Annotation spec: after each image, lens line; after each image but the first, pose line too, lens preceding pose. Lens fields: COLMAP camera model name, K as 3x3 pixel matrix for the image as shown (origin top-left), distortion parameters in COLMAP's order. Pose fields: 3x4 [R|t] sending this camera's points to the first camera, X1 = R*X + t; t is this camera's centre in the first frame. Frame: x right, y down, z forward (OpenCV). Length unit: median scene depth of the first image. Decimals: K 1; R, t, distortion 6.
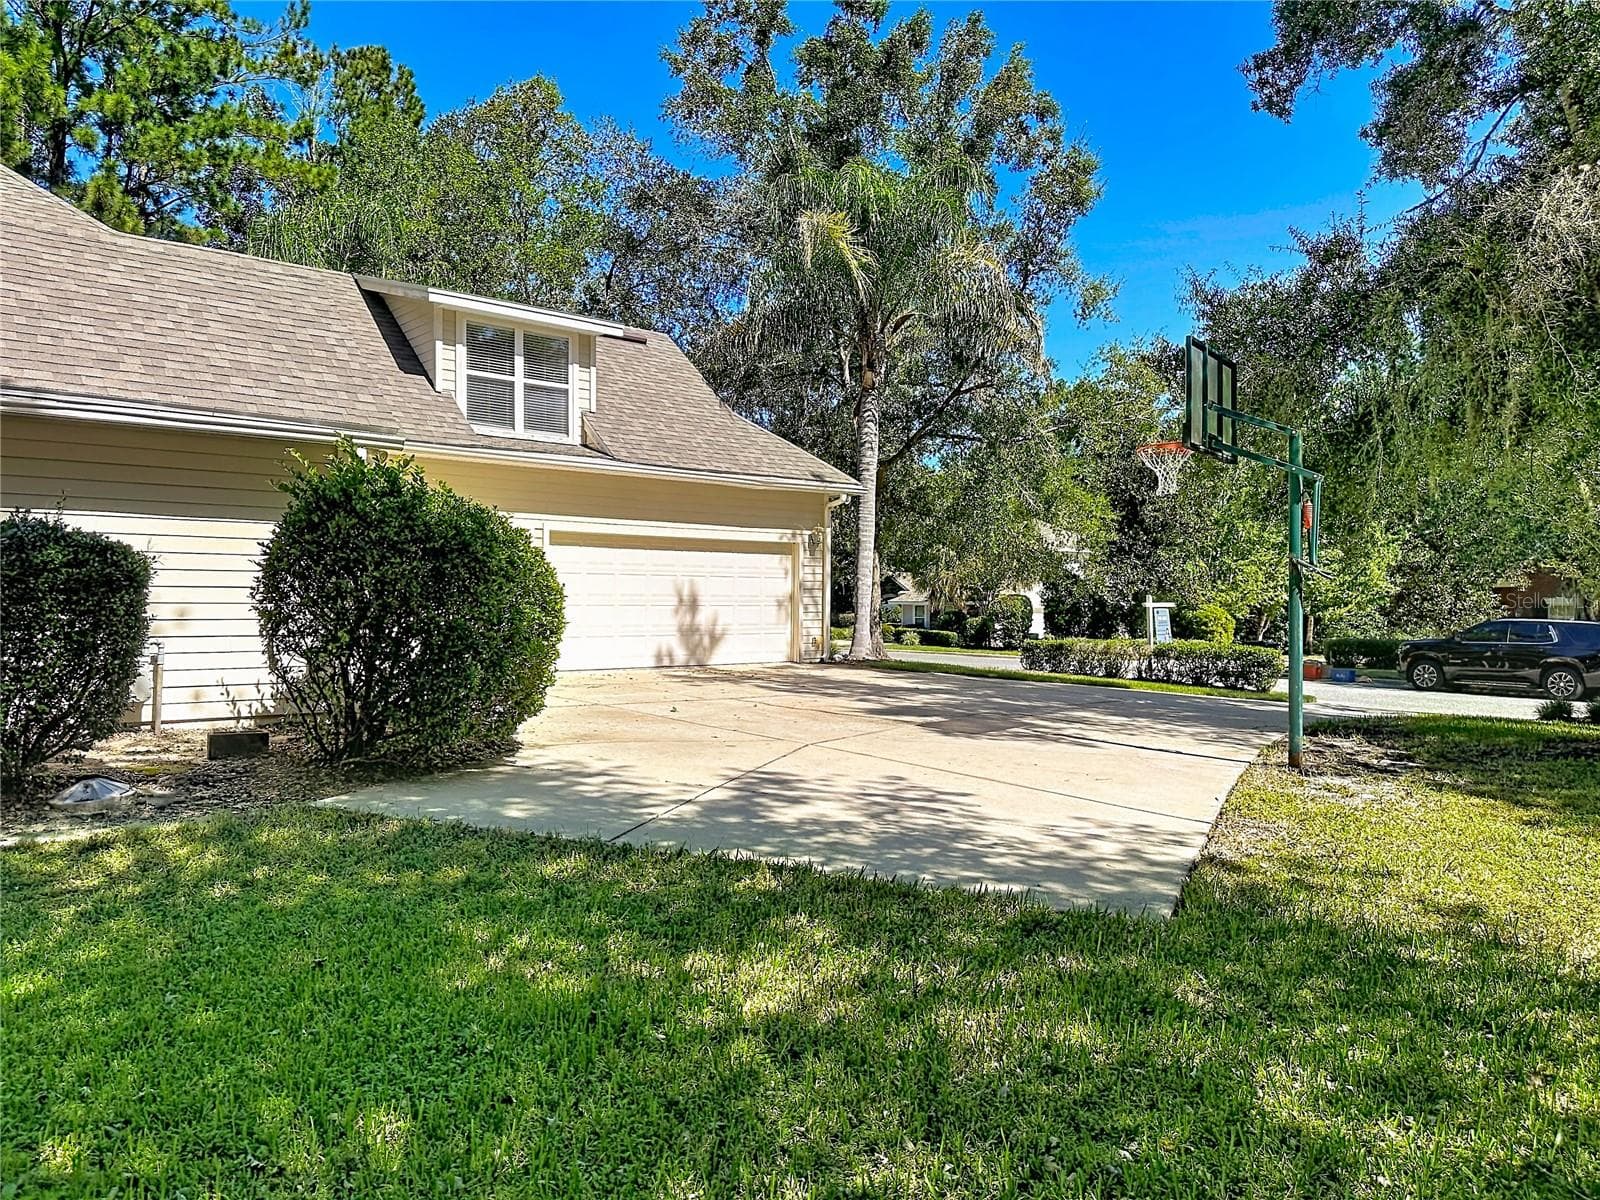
lens RADIAL K [[1116.4, 0, 800.0], [0, 1116.4, 600.0], [0, 0, 1]] dist [0.107096, -0.161538]
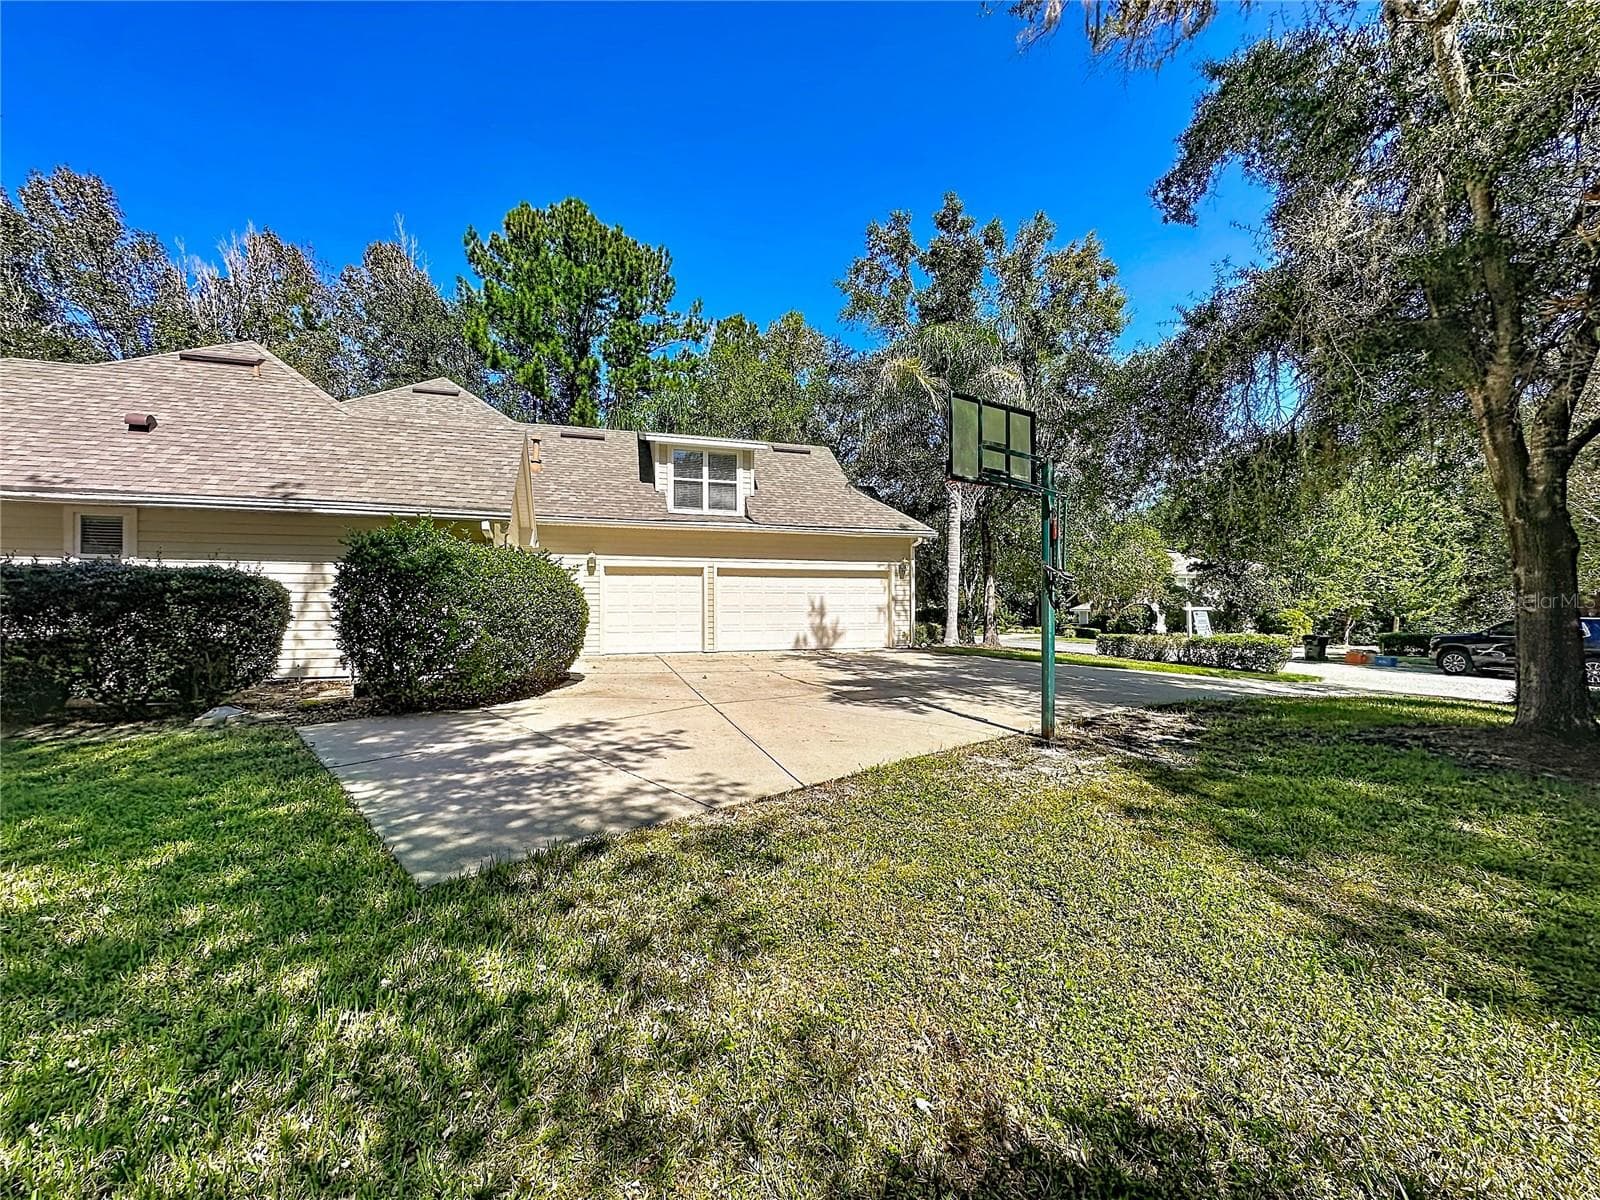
lens RADIAL K [[643.8, 0, 798.5], [0, 643.8, 606.8], [0, 0, 1]] dist [-0.001195, 0.000249]
pose [[0.930546, -0.014176, -0.365899, 0.218112], [0.011350, 0.999887, -0.009874, 0.006587], [0.365998, 0.005036, 0.930602, 0.134328]]
